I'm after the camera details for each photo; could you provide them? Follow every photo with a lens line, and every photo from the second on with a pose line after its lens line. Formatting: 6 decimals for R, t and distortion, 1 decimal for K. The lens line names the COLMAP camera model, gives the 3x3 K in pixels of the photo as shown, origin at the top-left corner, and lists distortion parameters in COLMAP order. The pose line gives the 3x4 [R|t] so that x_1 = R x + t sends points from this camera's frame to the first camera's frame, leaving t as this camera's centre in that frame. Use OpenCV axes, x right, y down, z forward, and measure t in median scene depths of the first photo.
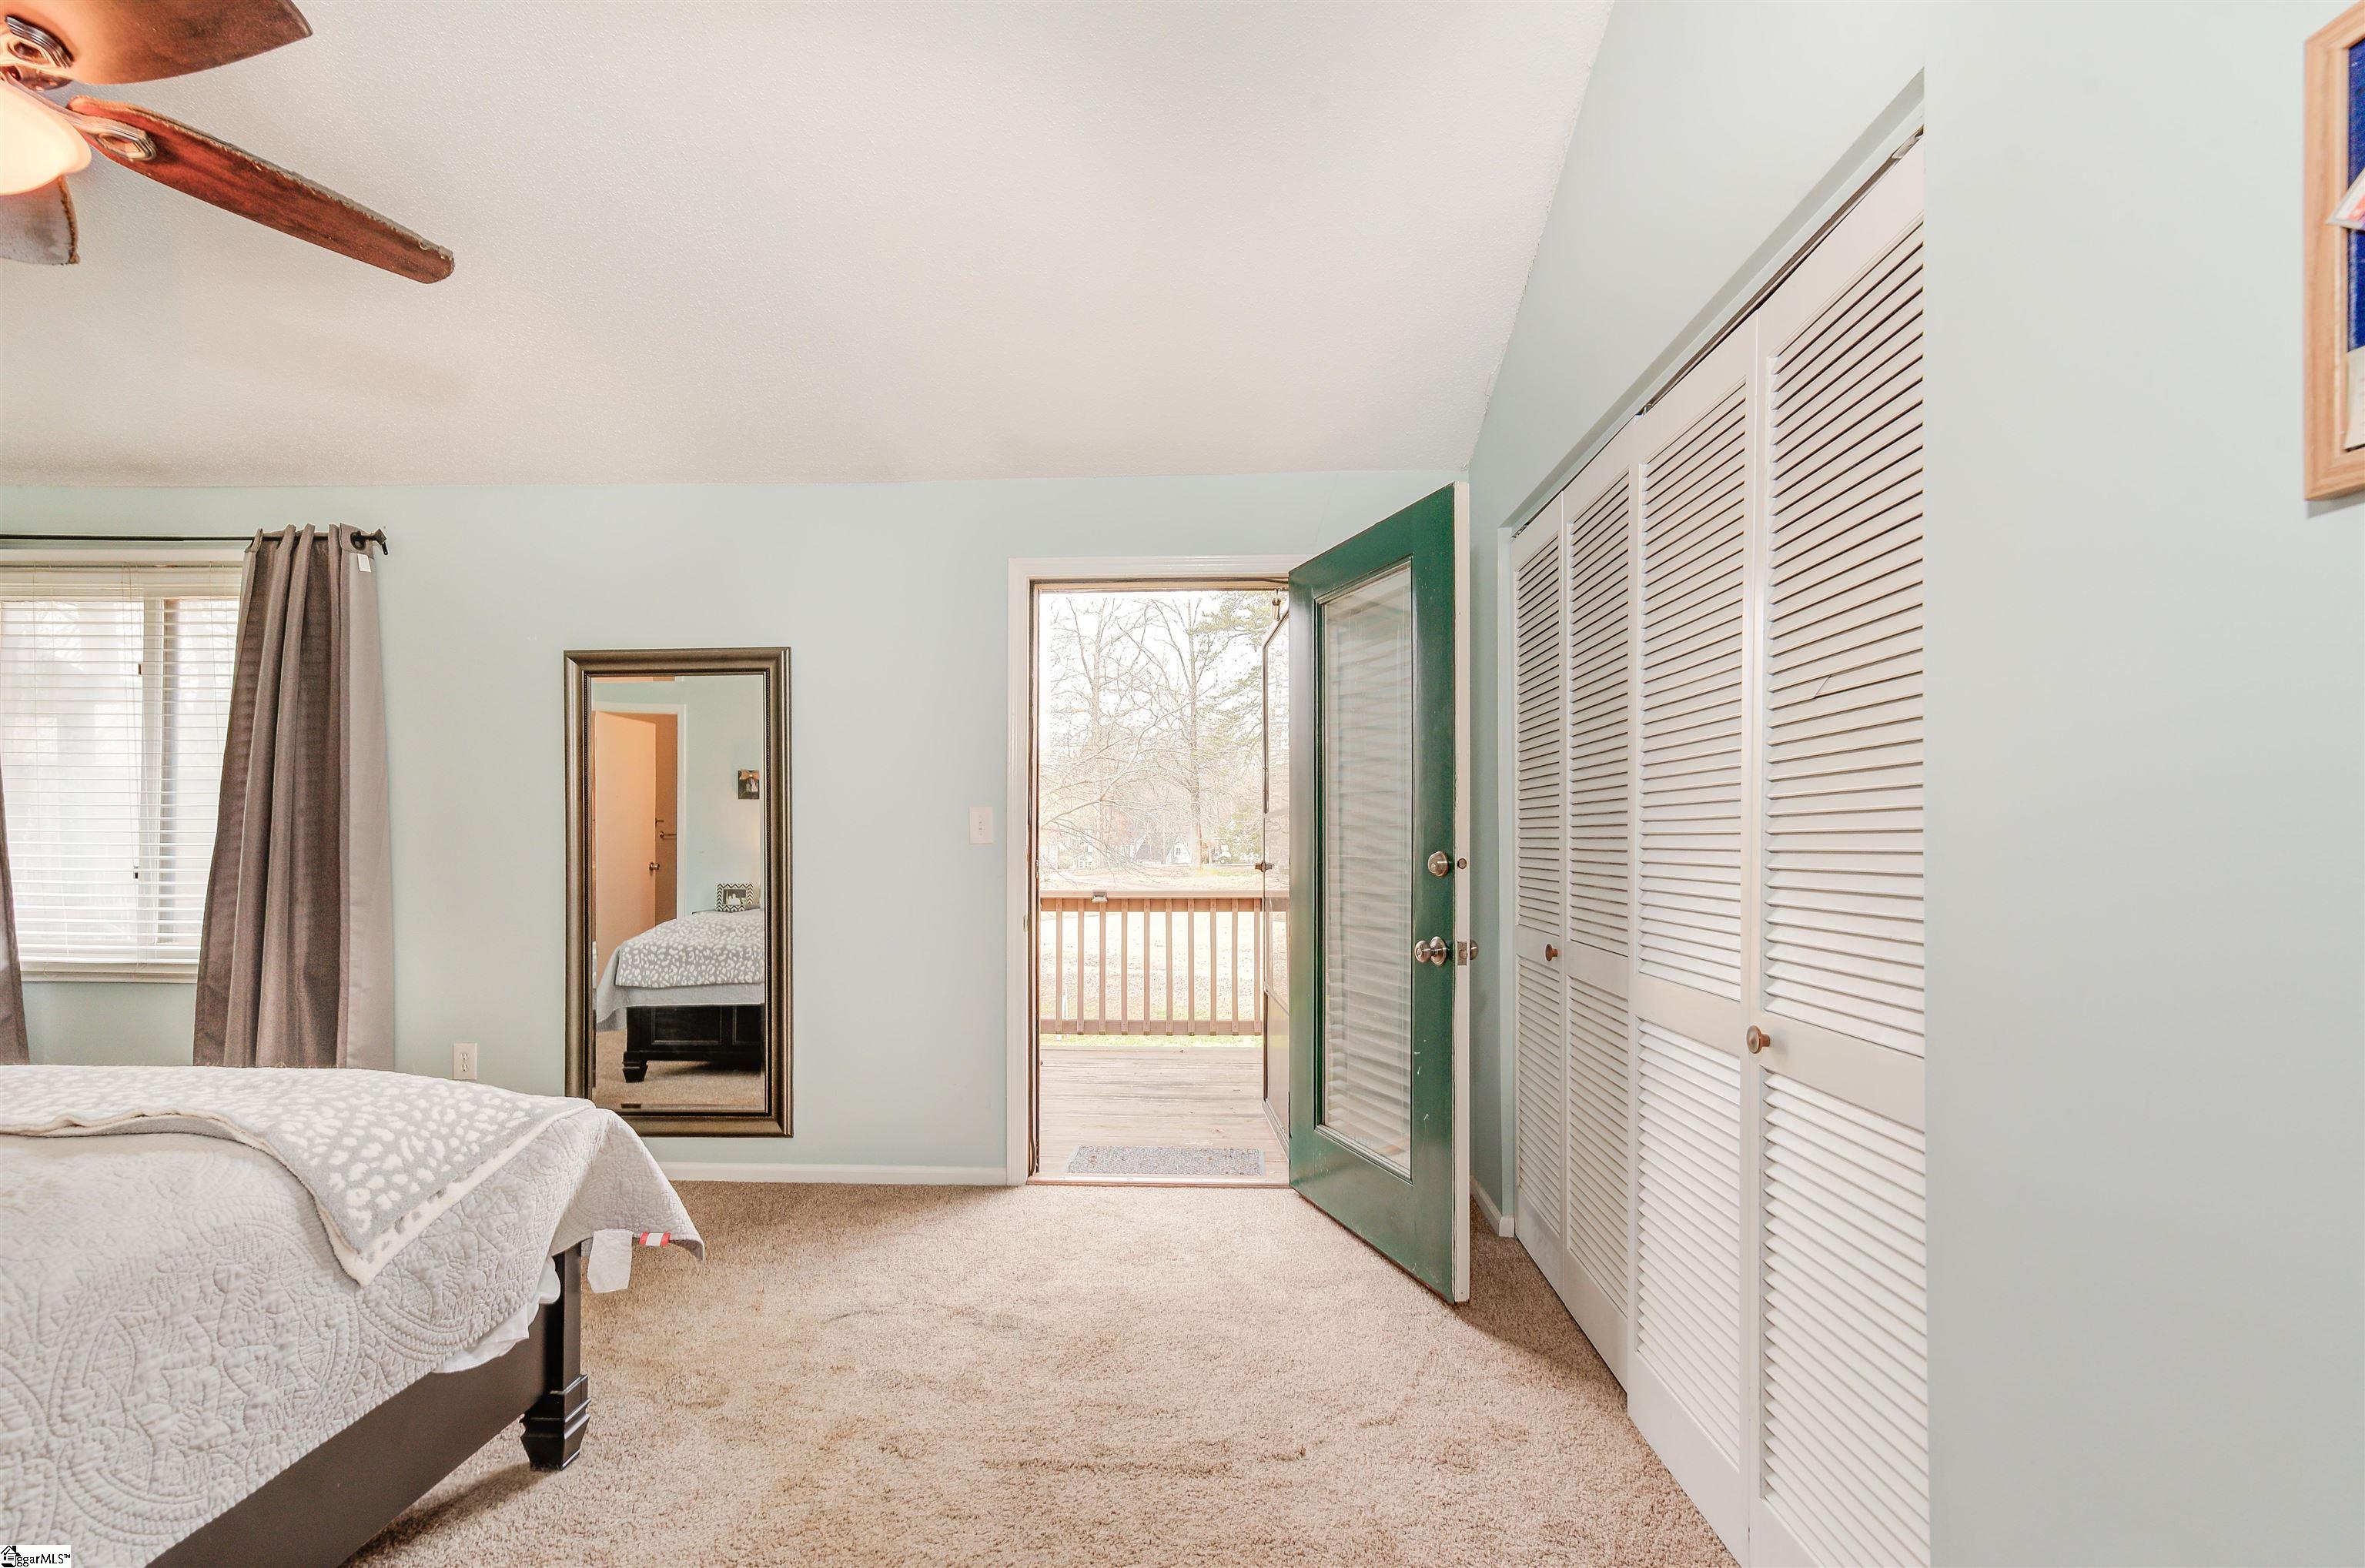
lens RADIAL K [[1012.4, 0, 1183.8], [0, 1012.4, 833.4], [0, 0, 1]] dist [0.000162, 0.000224]
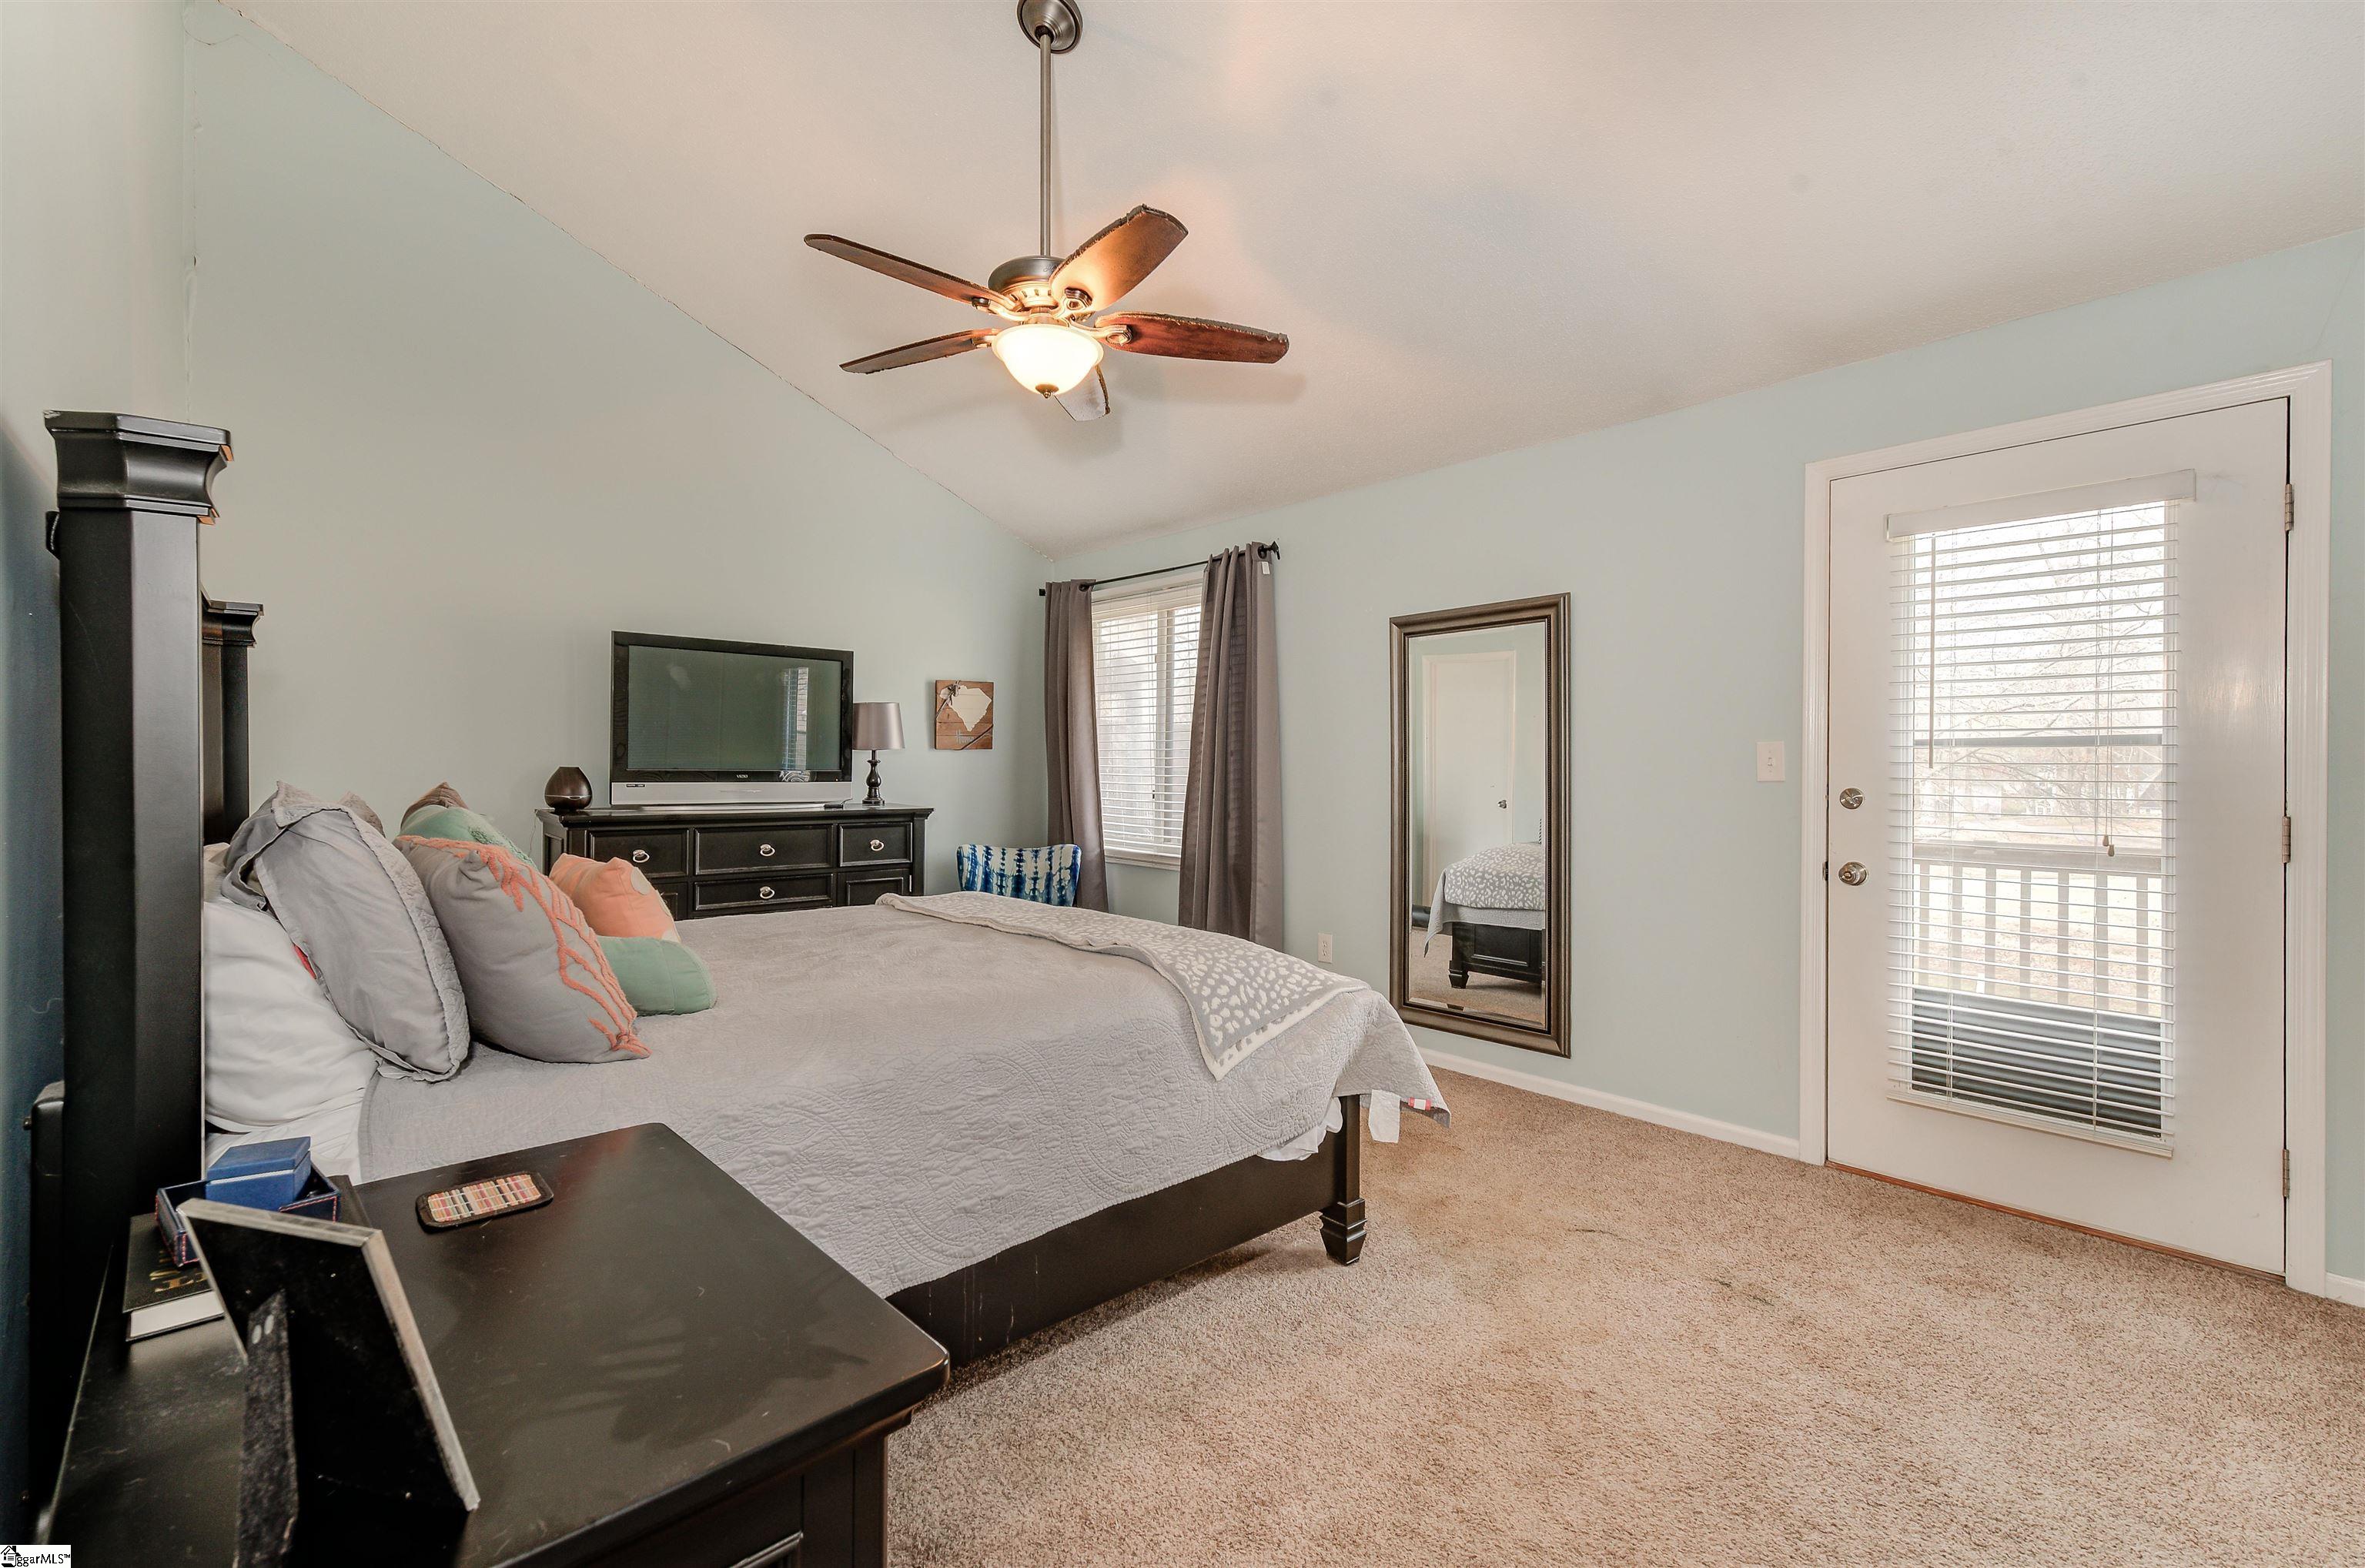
lens RADIAL K [[1006.3, 0, 1176.3], [0, 1006.3, 783.3], [0, 0, 1]] dist [0.001525, -0.000431]
pose [[0.695240, 0.012642, -0.718667, 0.136573], [-0.001827, 0.999873, 0.015821, -0.003183], [0.718776, -0.009686, 0.695175, -0.034353]]
